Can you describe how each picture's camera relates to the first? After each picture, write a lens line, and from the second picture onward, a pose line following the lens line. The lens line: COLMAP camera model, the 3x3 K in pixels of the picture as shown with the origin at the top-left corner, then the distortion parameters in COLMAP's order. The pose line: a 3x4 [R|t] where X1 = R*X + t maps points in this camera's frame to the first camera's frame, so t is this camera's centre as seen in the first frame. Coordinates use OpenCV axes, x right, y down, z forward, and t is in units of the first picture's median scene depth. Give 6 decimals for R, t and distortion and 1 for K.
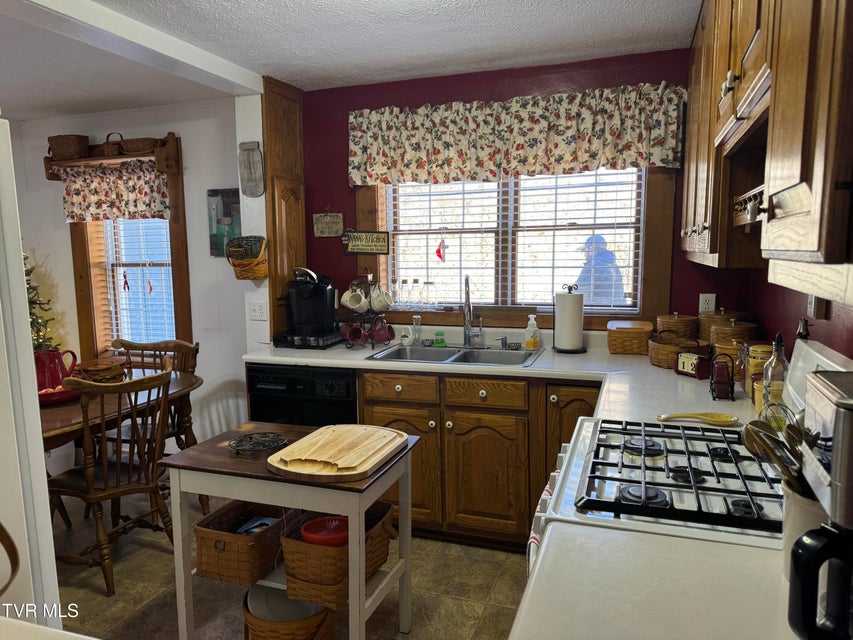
lens RADIAL K [[600.0, 0, 427.3], [0, 600.0, 325.9], [0, 0, 1]] dist [0.110047, -0.159682]
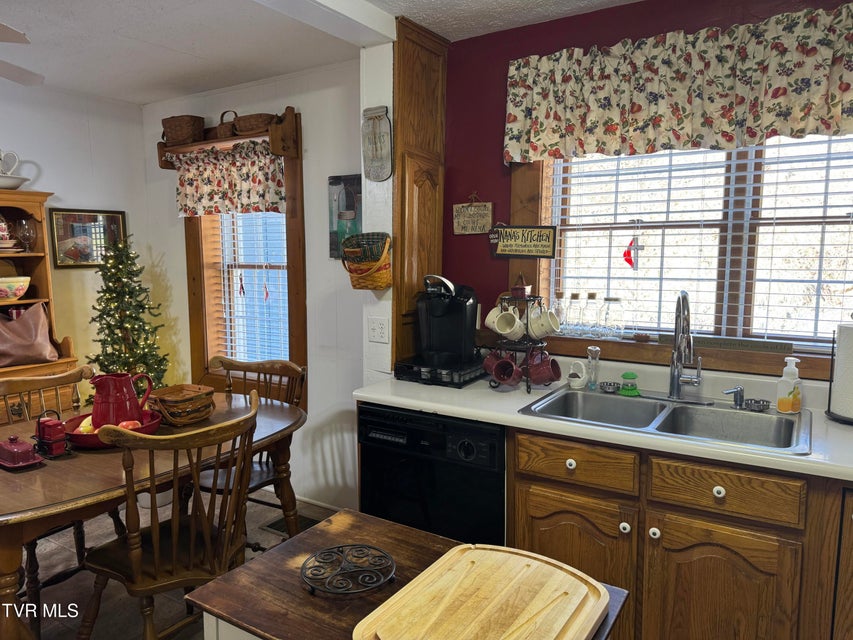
lens RADIAL K [[600.0, 0, 427.3], [0, 600.0, 325.9], [0, 0, 1]] dist [0.110047, -0.159682]
pose [[0.974241, 0.039984, -0.221938, -0.049889], [-0.040989, 0.999160, 0.000075, -0.032665], [0.221754, 0.009024, 0.975061, 0.270484]]
